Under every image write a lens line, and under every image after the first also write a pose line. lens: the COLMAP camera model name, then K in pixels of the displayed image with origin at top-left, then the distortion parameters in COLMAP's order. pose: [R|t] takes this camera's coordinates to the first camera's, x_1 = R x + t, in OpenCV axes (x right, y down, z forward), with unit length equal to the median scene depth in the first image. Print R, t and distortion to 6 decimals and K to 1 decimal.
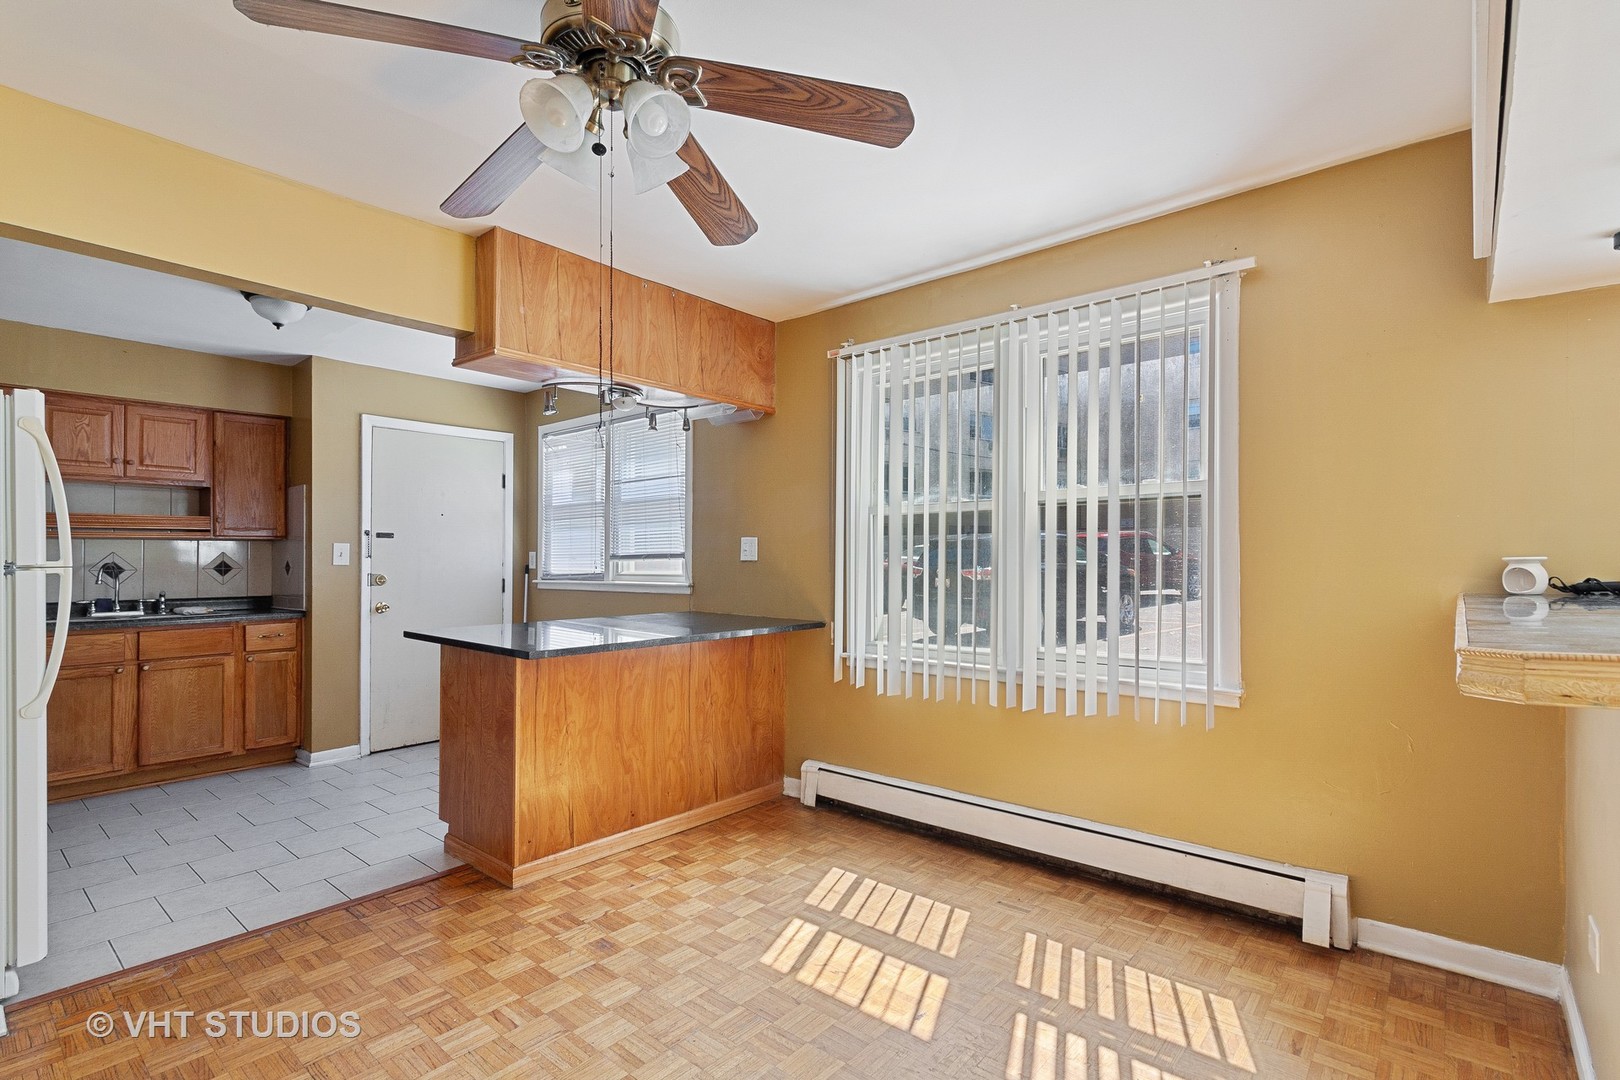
lens RADIAL K [[759.6, 0, 813.1], [0, 759.6, 547.9], [0, 0, 1]] dist [0.005642, 0.000463]
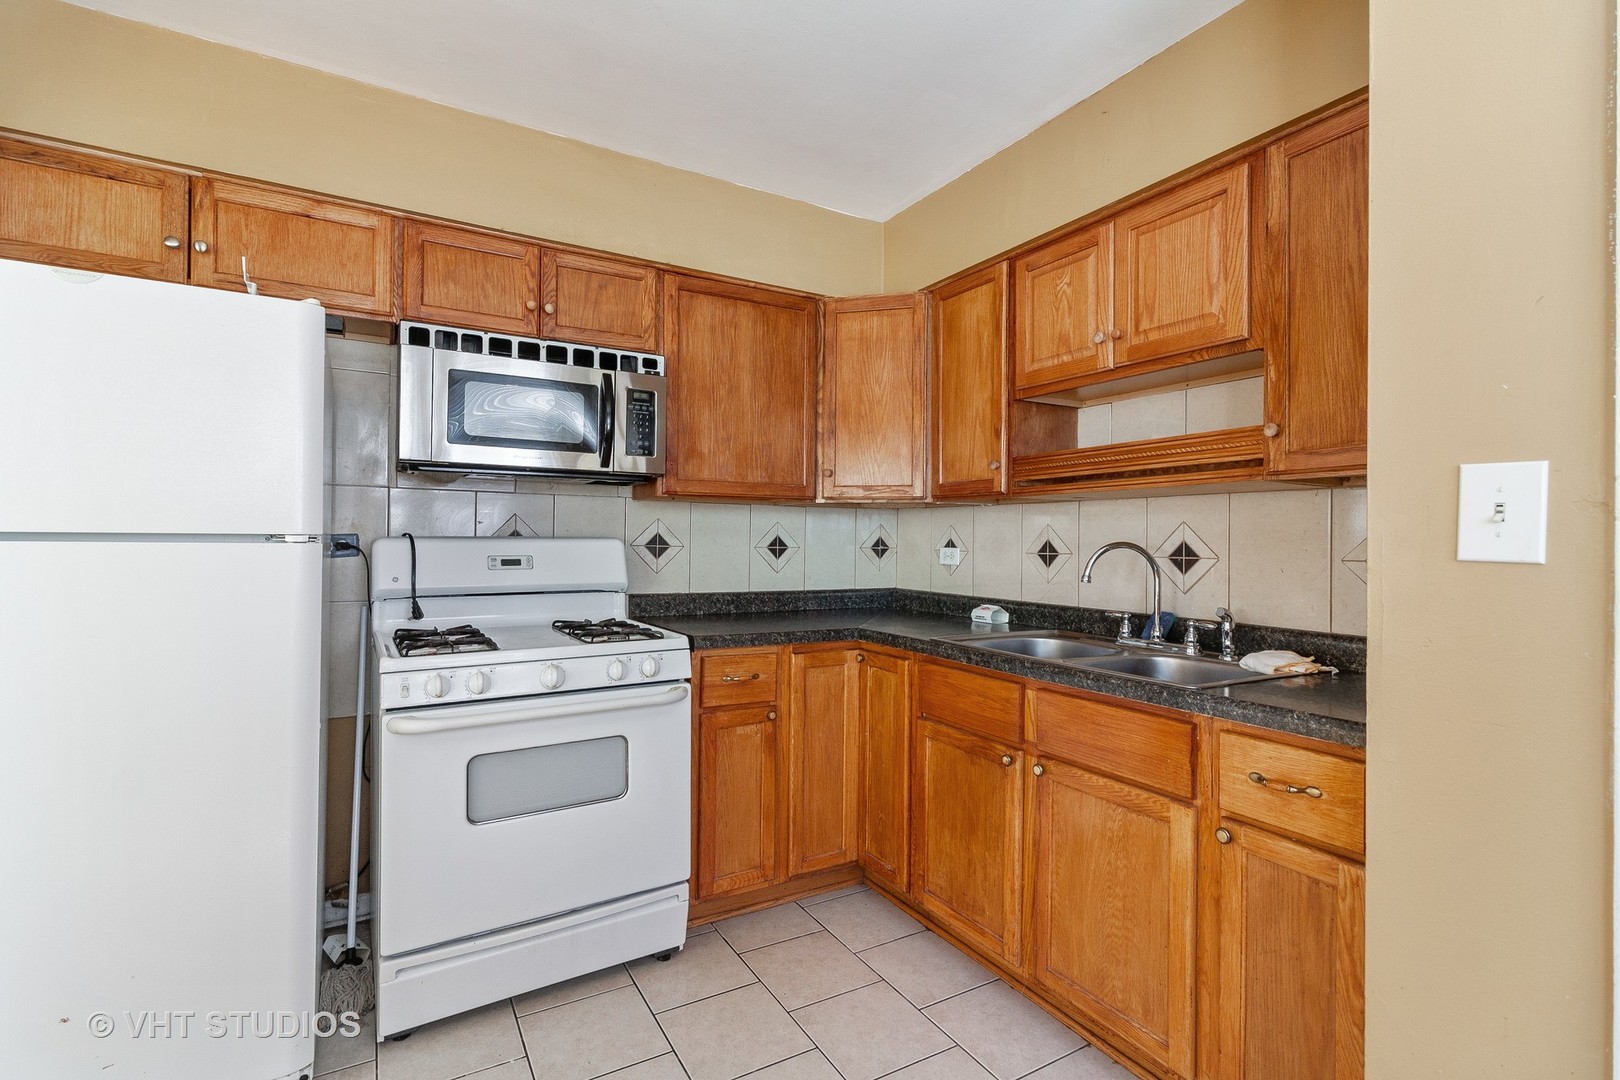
lens RADIAL K [[759.6, 0, 812.0], [0, 759.6, 533.5], [0, 0, 1]] dist [0.005642, 0.000463]
pose [[-0.333428, -0.006672, -0.942752, -0.361305], [0.006783, 0.999932, -0.009475, 0.016592], [0.942751, -0.009554, -0.333360, 0.933978]]
